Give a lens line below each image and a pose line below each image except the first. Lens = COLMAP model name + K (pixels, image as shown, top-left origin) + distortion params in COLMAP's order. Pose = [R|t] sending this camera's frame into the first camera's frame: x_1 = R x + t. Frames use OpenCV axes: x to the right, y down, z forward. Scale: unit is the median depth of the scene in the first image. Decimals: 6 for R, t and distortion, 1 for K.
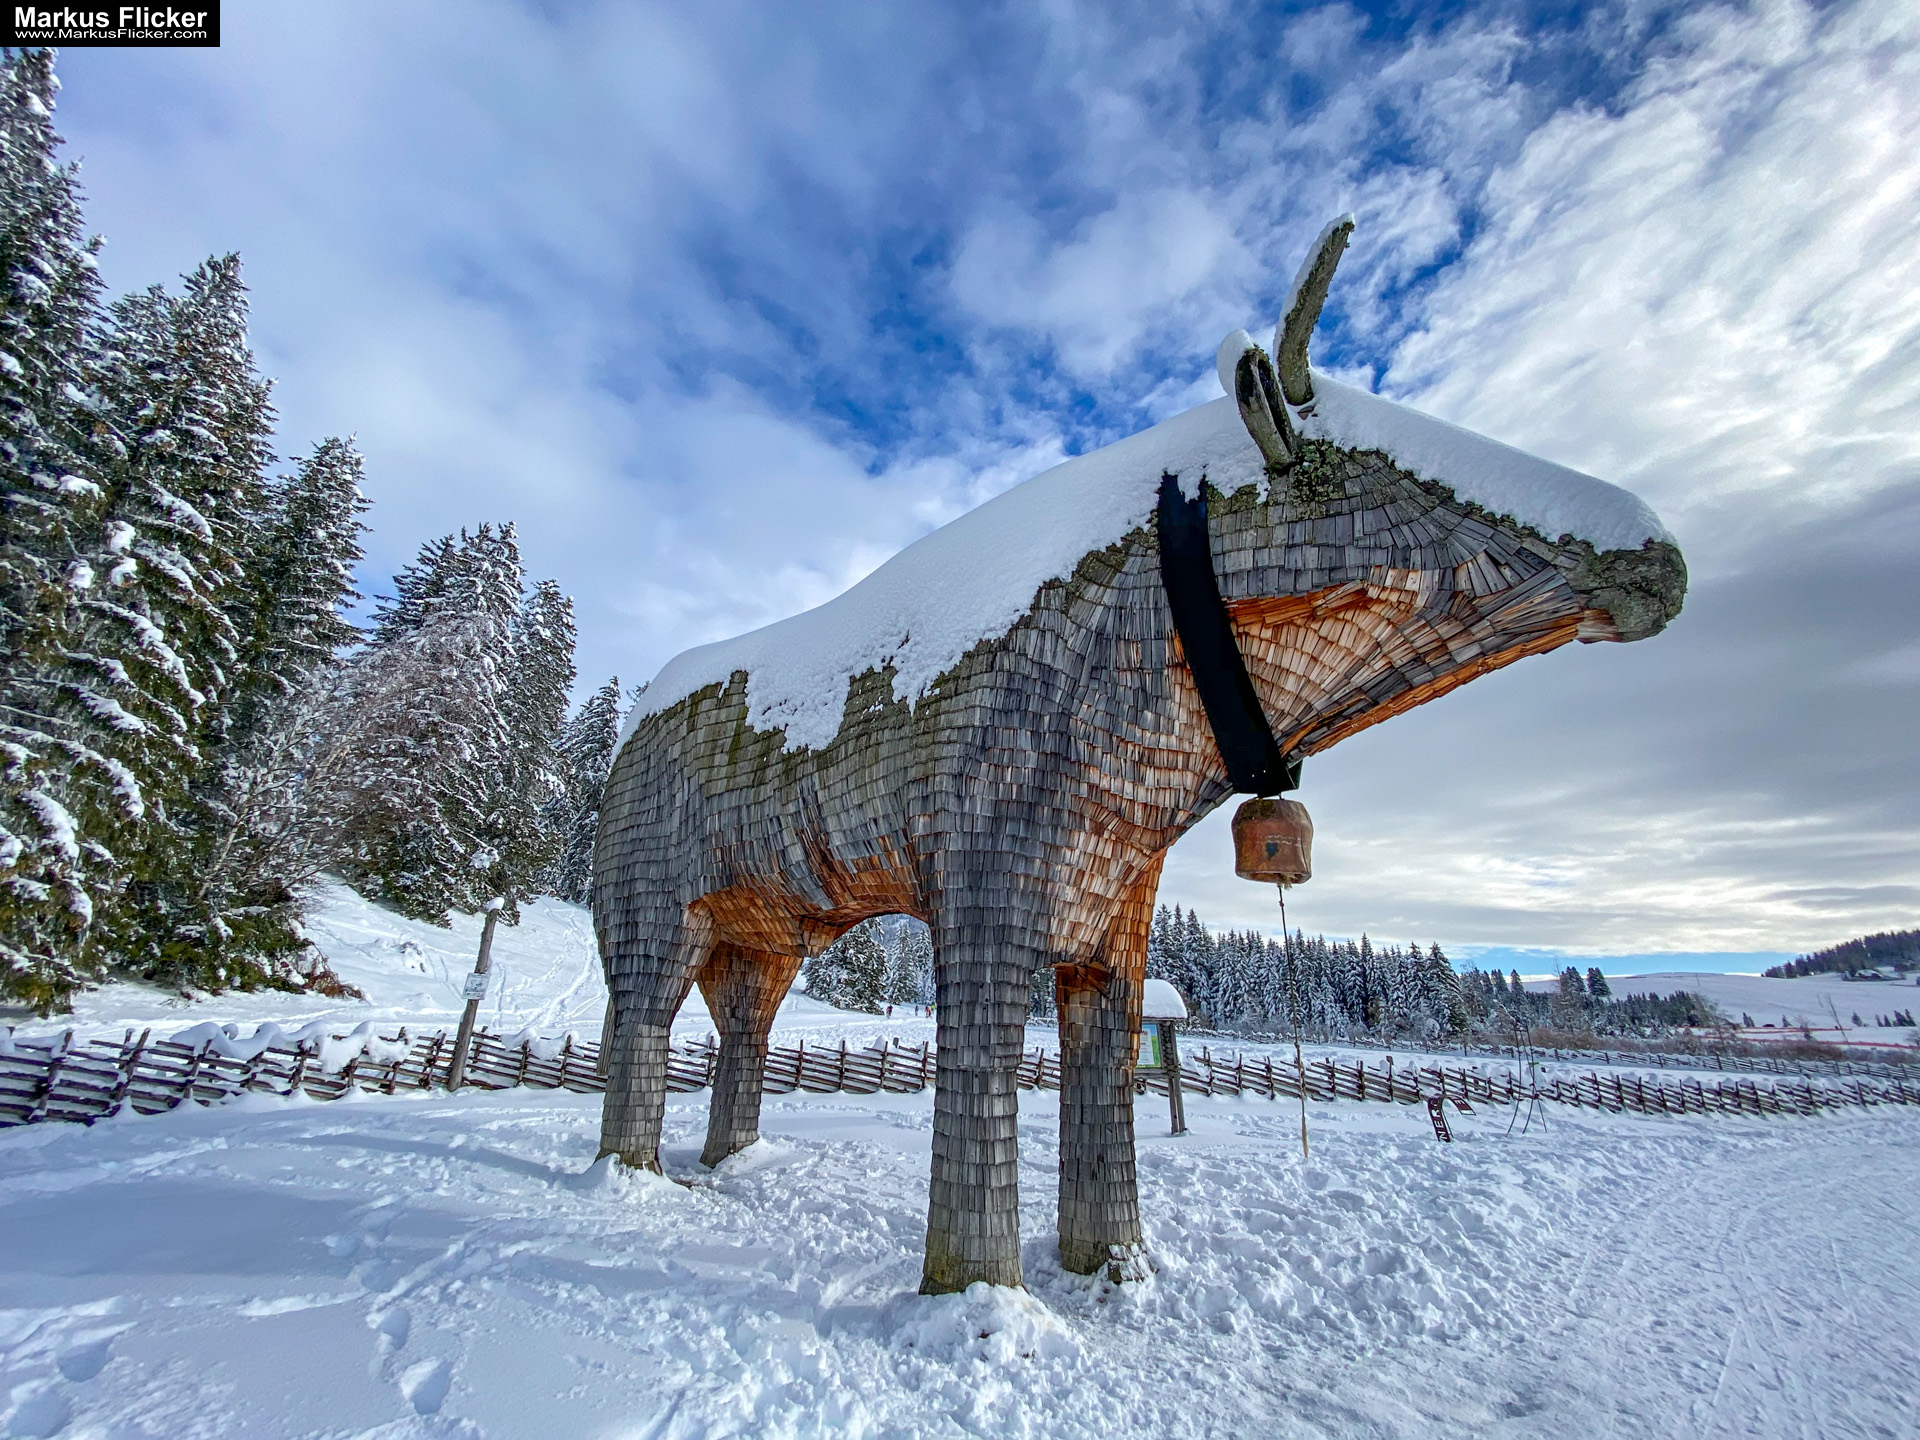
lens RADIAL K [[770.4, 0, 960.0], [0, 770.4, 720.0], [0, 0, 1]] dist [-0.000388, -0.002547]
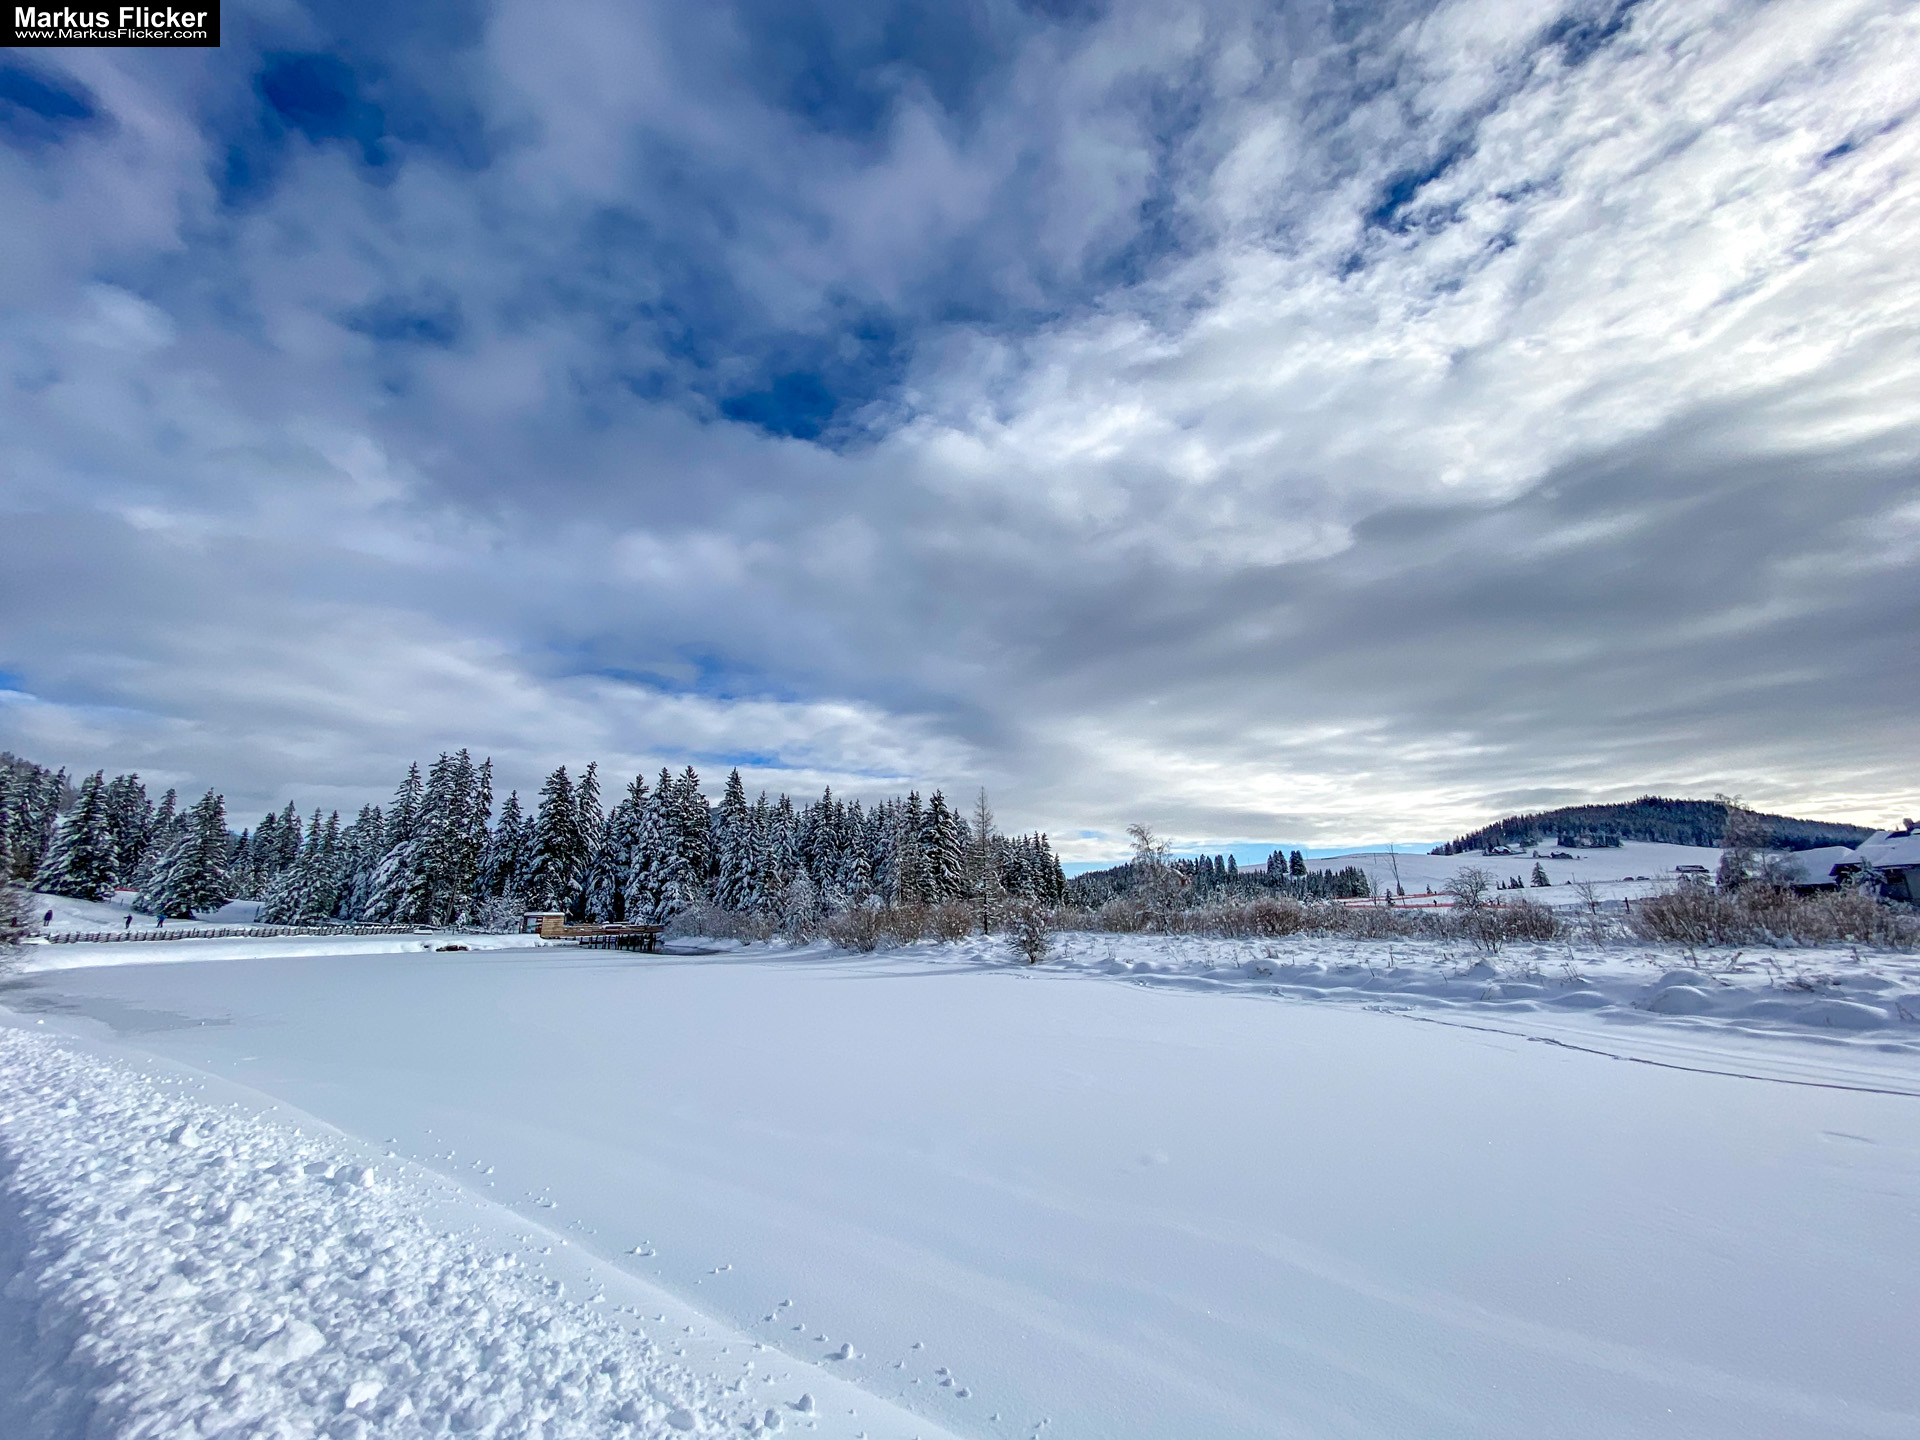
lens RADIAL K [[770.4, 0, 960.0], [0, 770.4, 720.0], [0, 0, 1]] dist [-0.000388, -0.002547]
pose [[0.972100, 0.005419, 0.234506, 0.130280], [-0.031919, 0.993490, 0.109355, 0.041553], [-0.232387, -0.113789, 0.965944, 0.092485]]
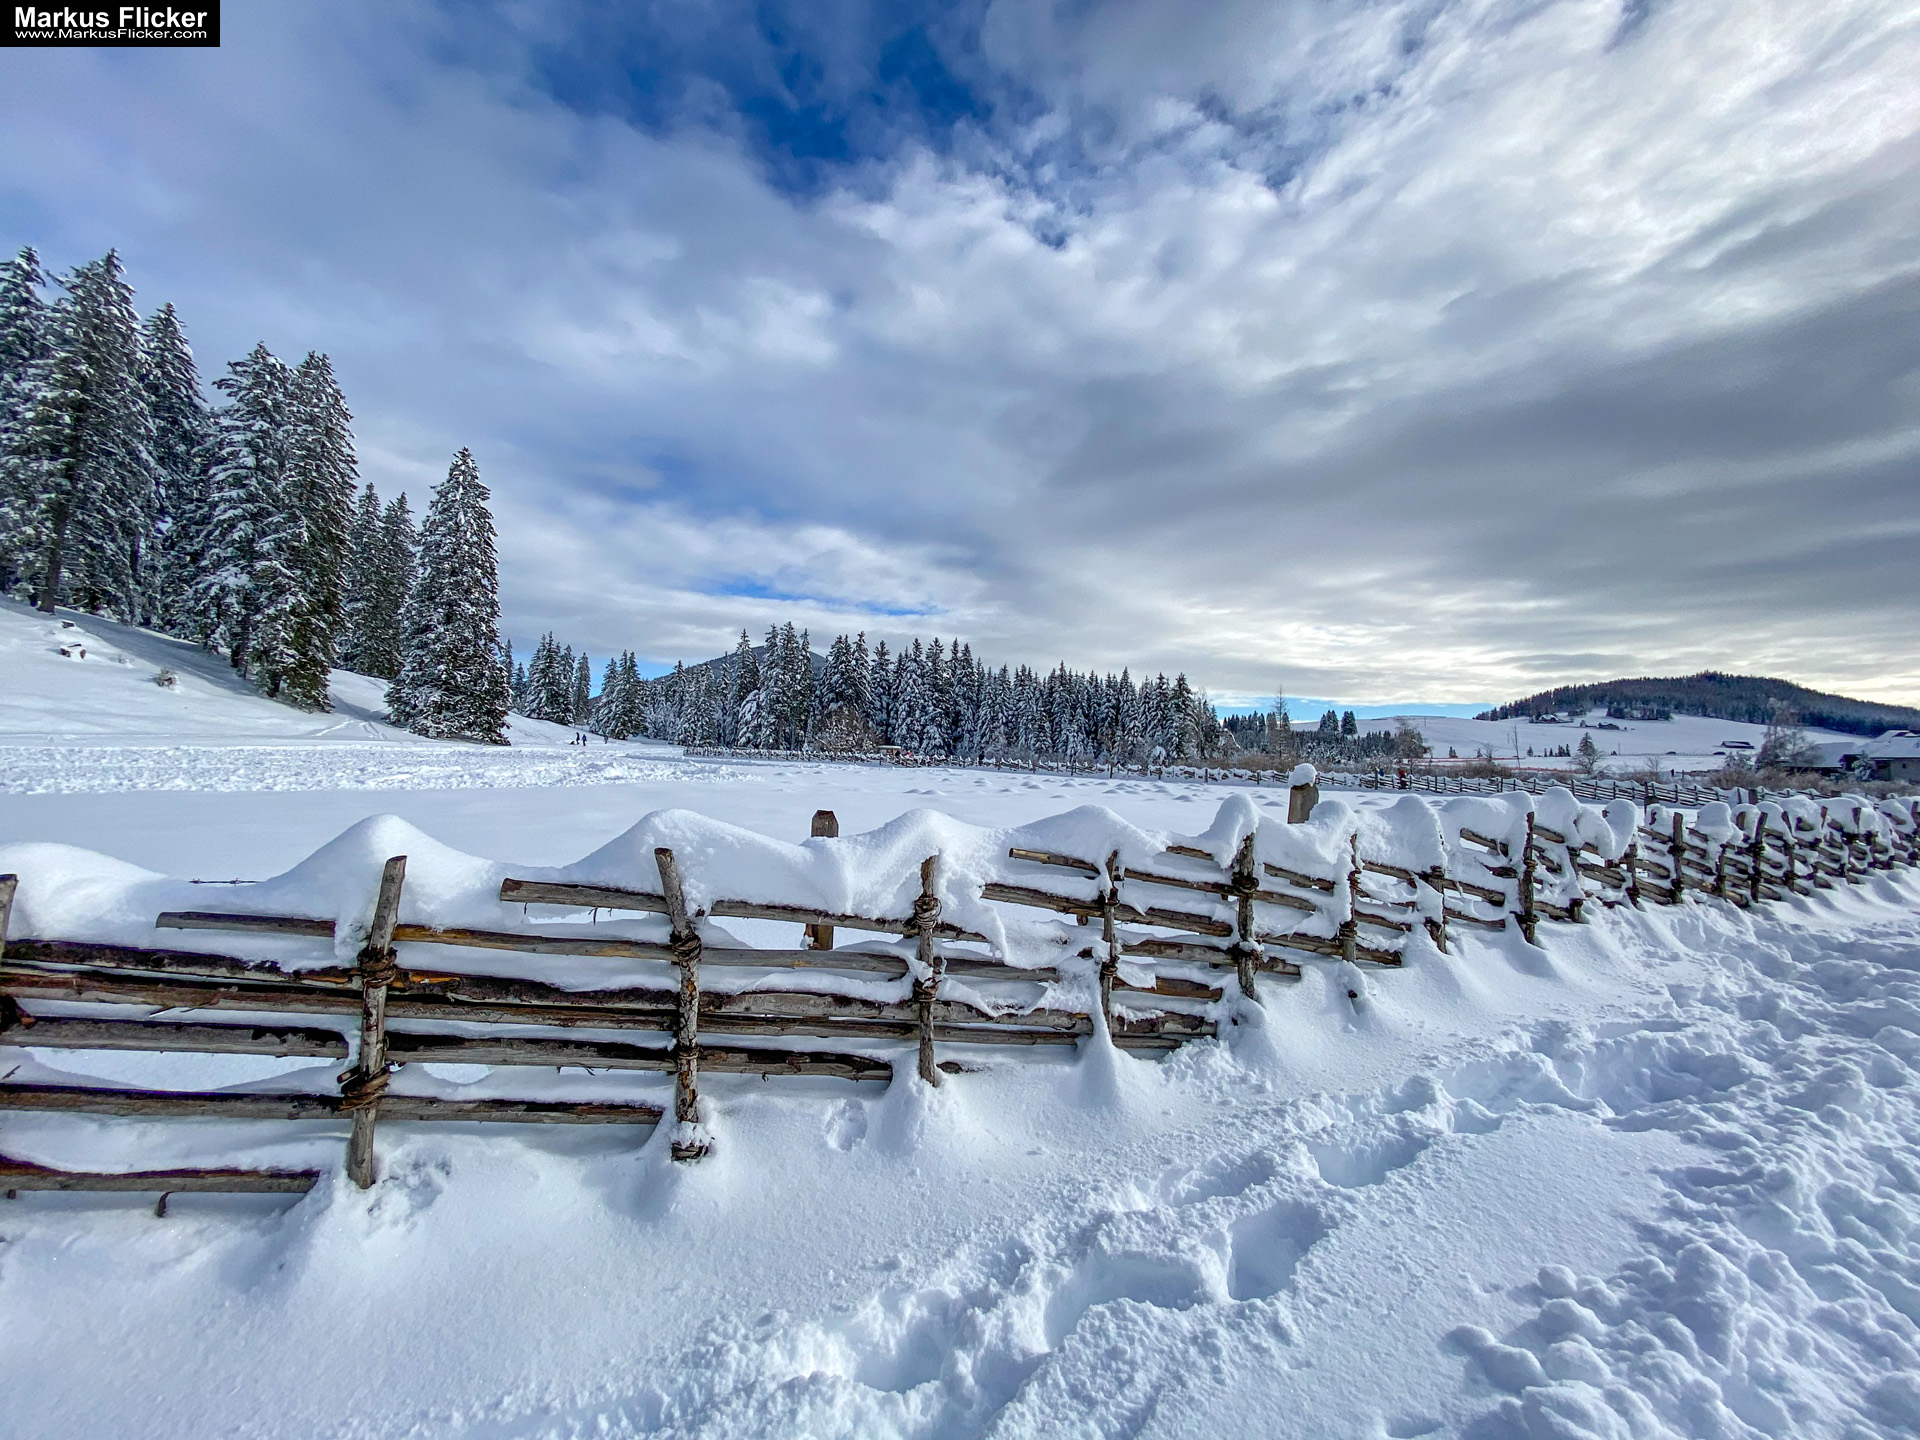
lens RADIAL K [[770.4, 0, 960.0], [0, 770.4, 720.0], [0, 0, 1]] dist [-0.000388, -0.002547]
pose [[0.981548, -0.000846, 0.191215, 0.044023], [-0.059369, 0.949222, 0.308954, 0.017584], [-0.181767, -0.314605, 0.931657, 0.037743]]
